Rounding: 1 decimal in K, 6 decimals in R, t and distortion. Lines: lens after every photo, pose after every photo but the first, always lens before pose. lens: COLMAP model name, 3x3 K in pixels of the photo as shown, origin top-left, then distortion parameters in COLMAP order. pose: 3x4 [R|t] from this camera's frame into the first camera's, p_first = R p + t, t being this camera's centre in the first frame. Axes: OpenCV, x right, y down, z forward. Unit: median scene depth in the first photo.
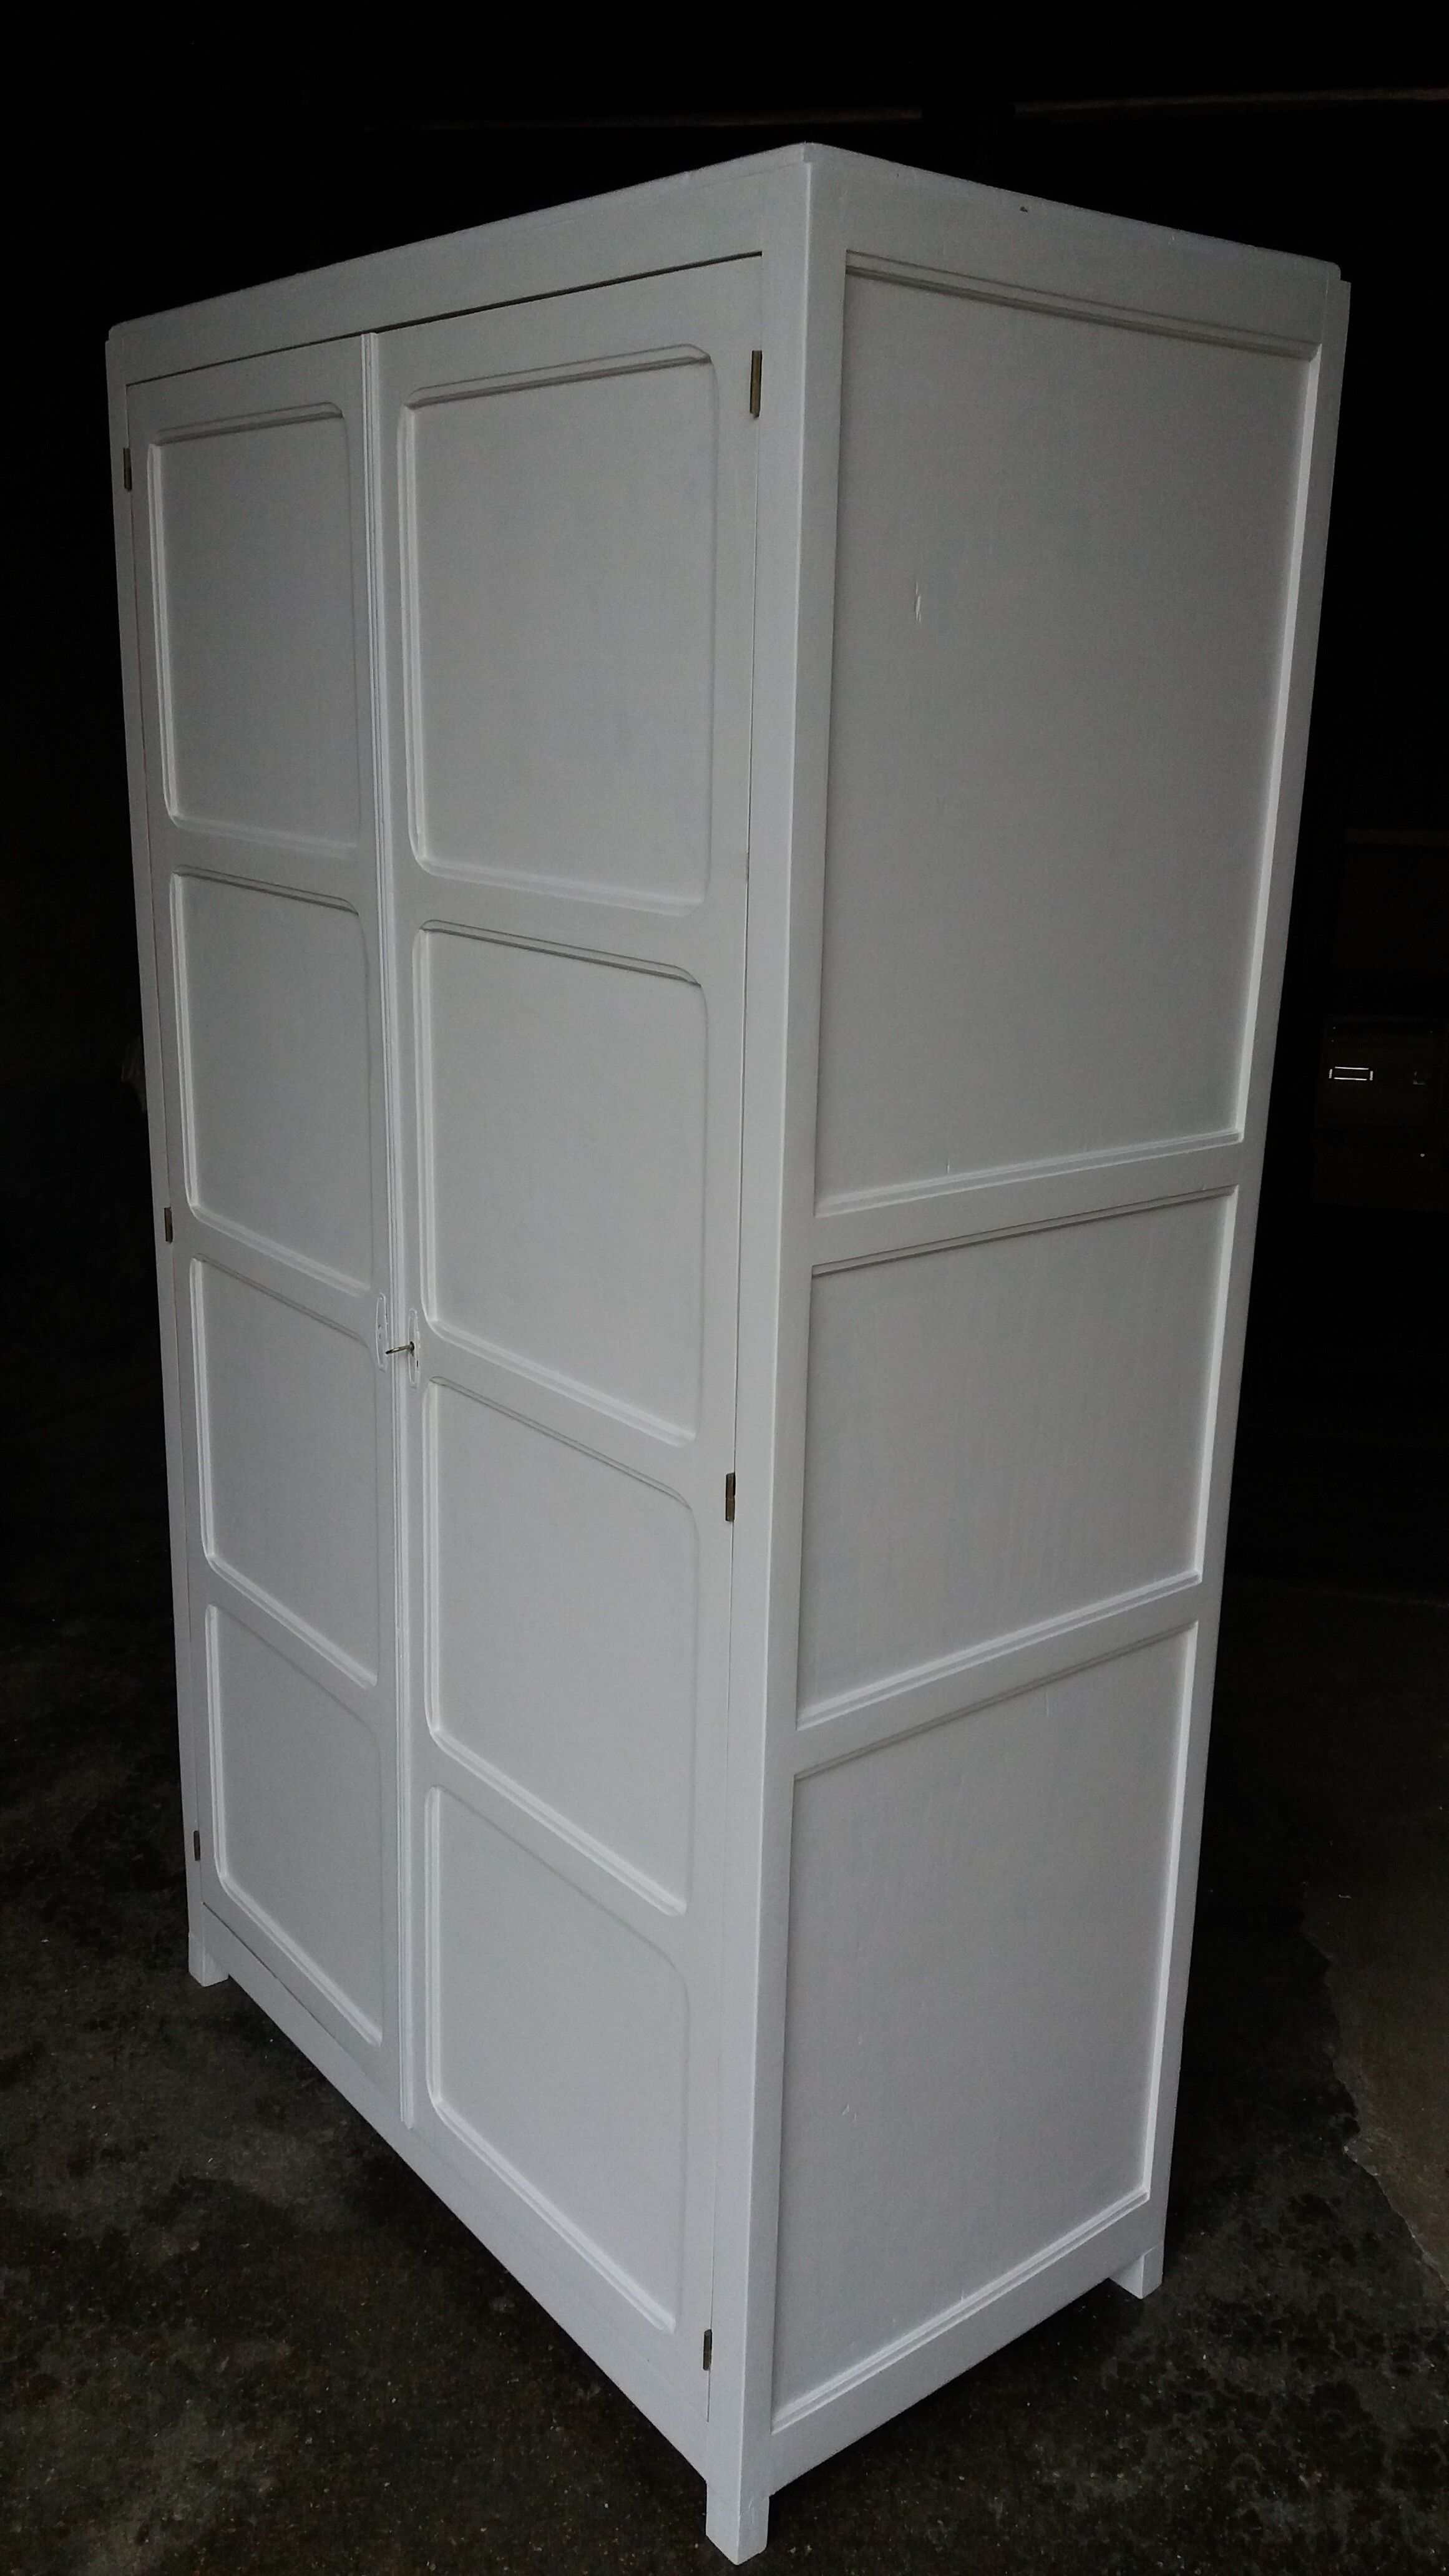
lens RADIAL K [[2099.2, 0, 728.4], [0, 2099.2, 1269.7], [0, 0, 1]] dist [0.014212, -0.036677]
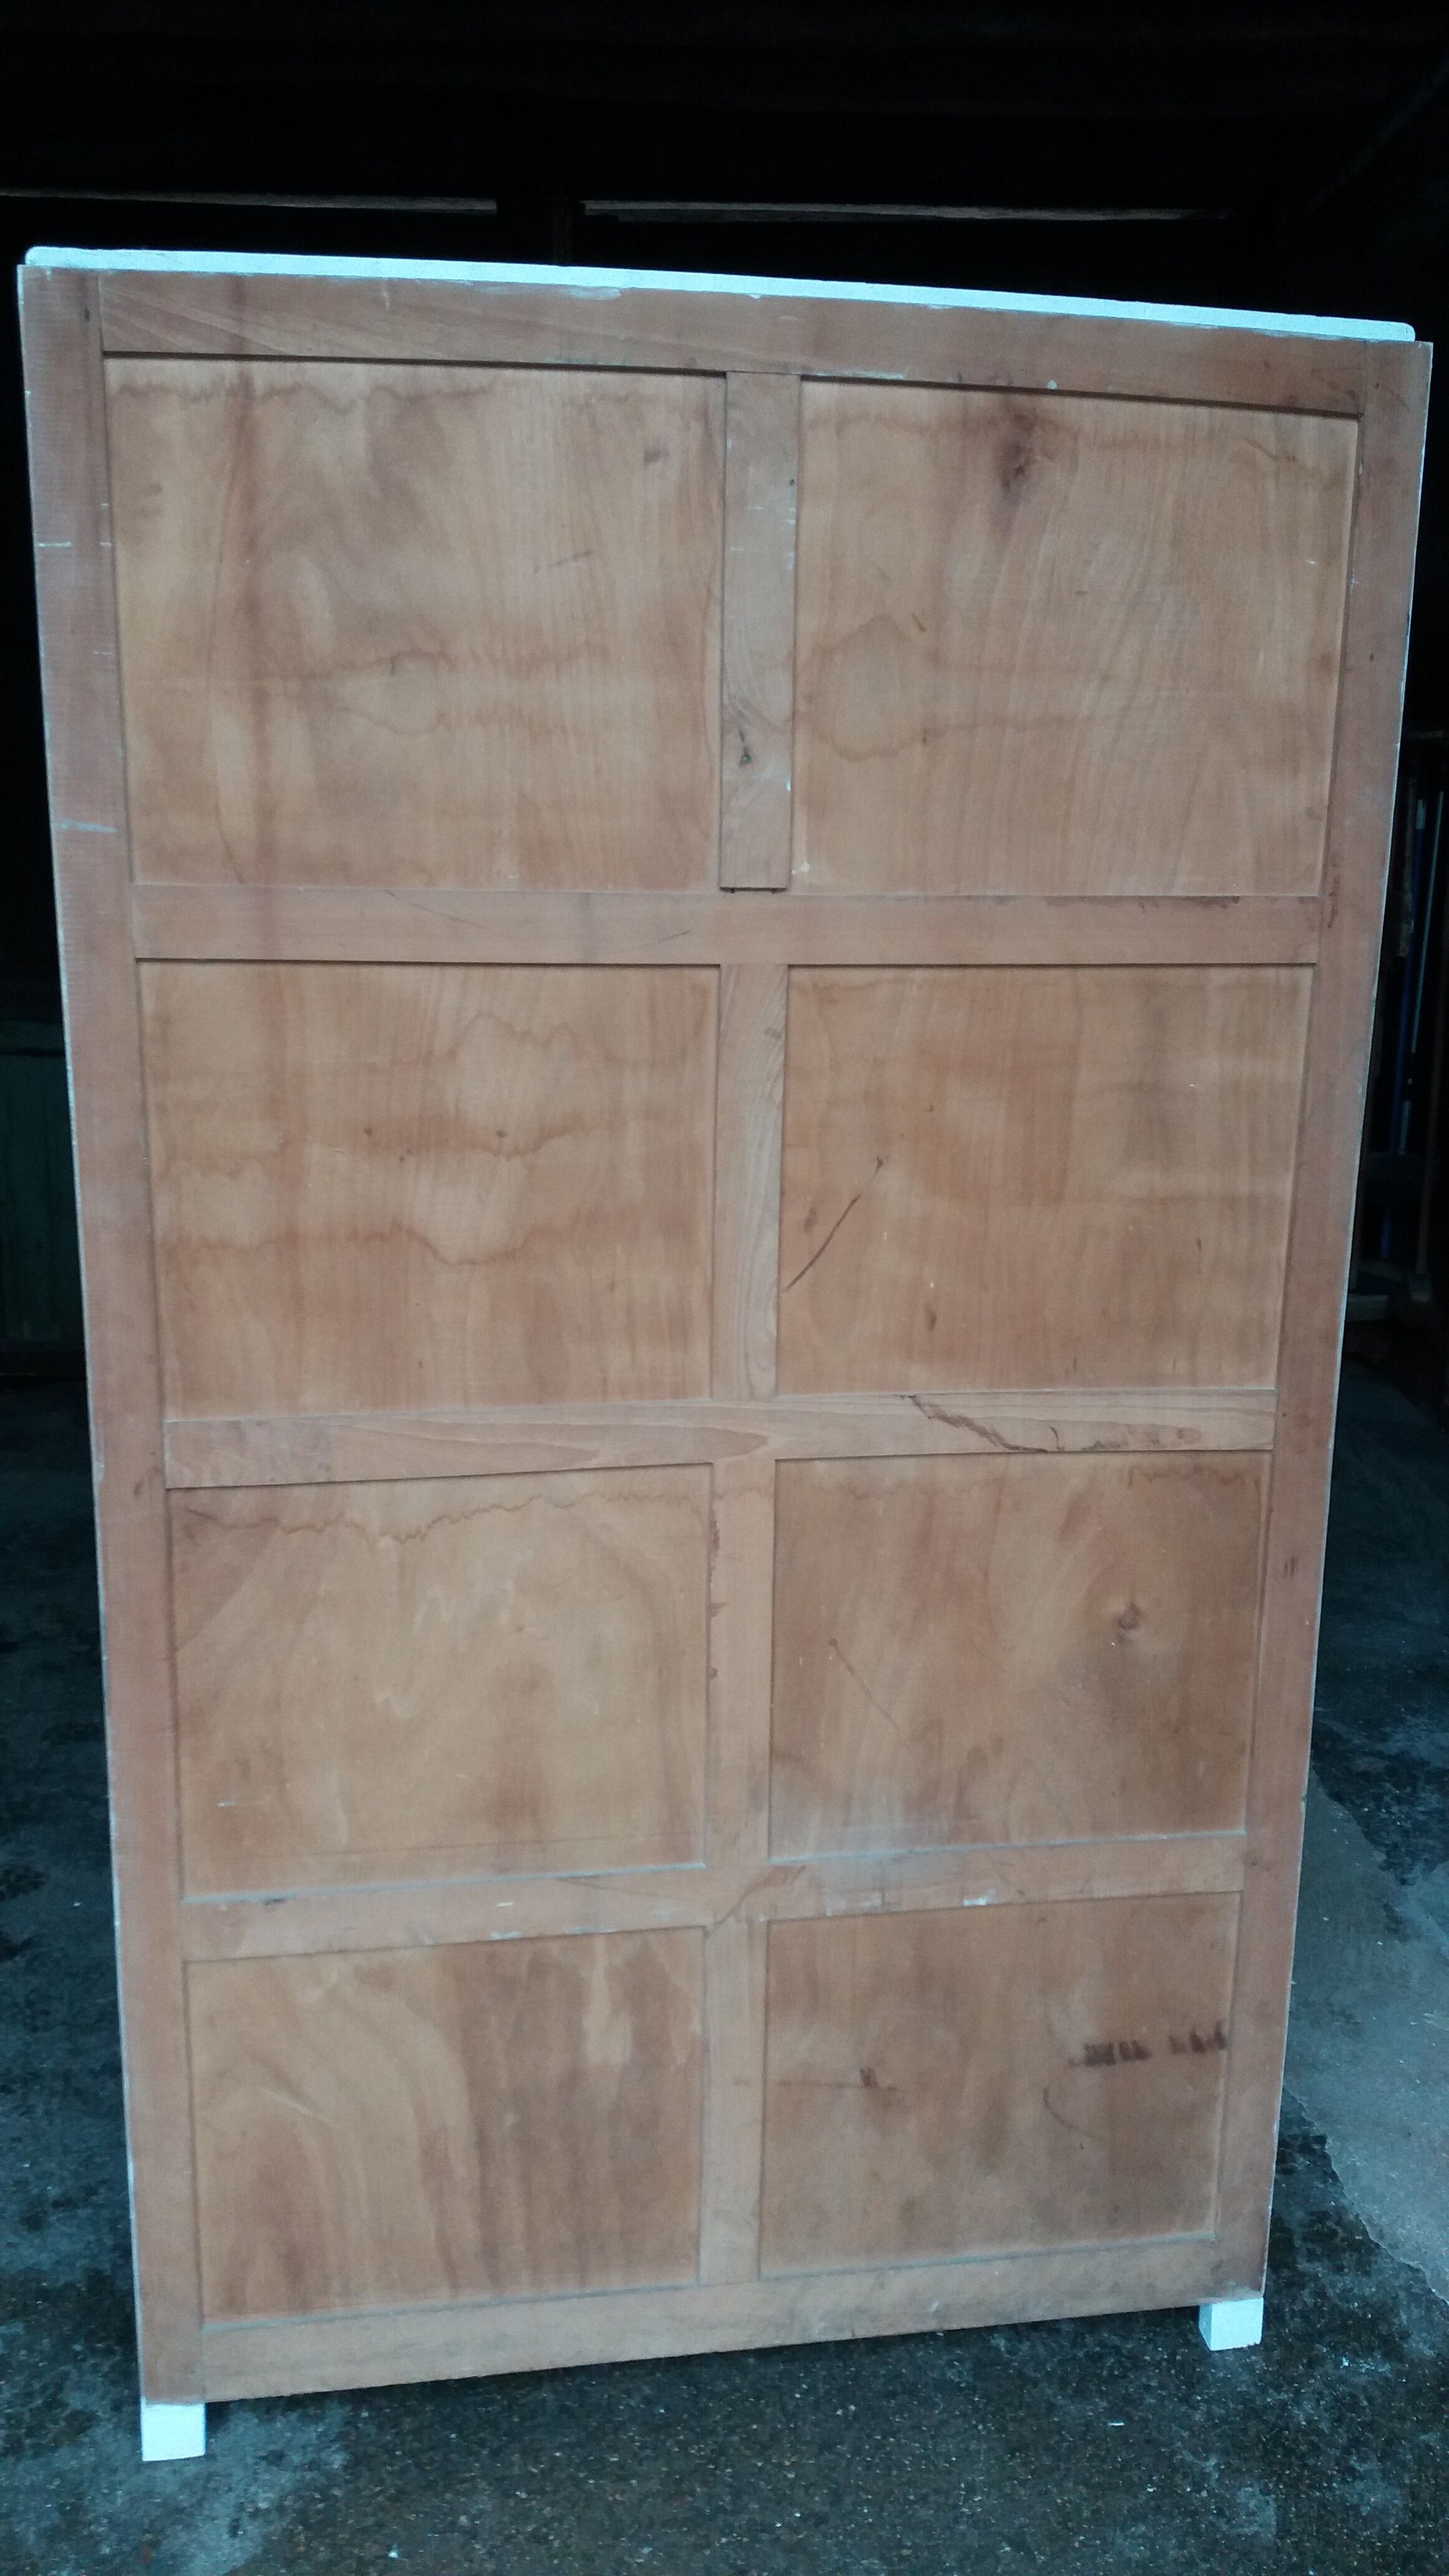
lens RADIAL K [[2099.2, 0, 735.2], [0, 2099.2, 1276.6], [0, 0, 1]] dist [0.014212, -0.036677]
pose [[0.965166, -0.074171, 0.250905, -0.245609], [0.081689, 0.996464, -0.019668, 0.036150], [-0.248559, 0.039479, 0.967812, -0.067658]]
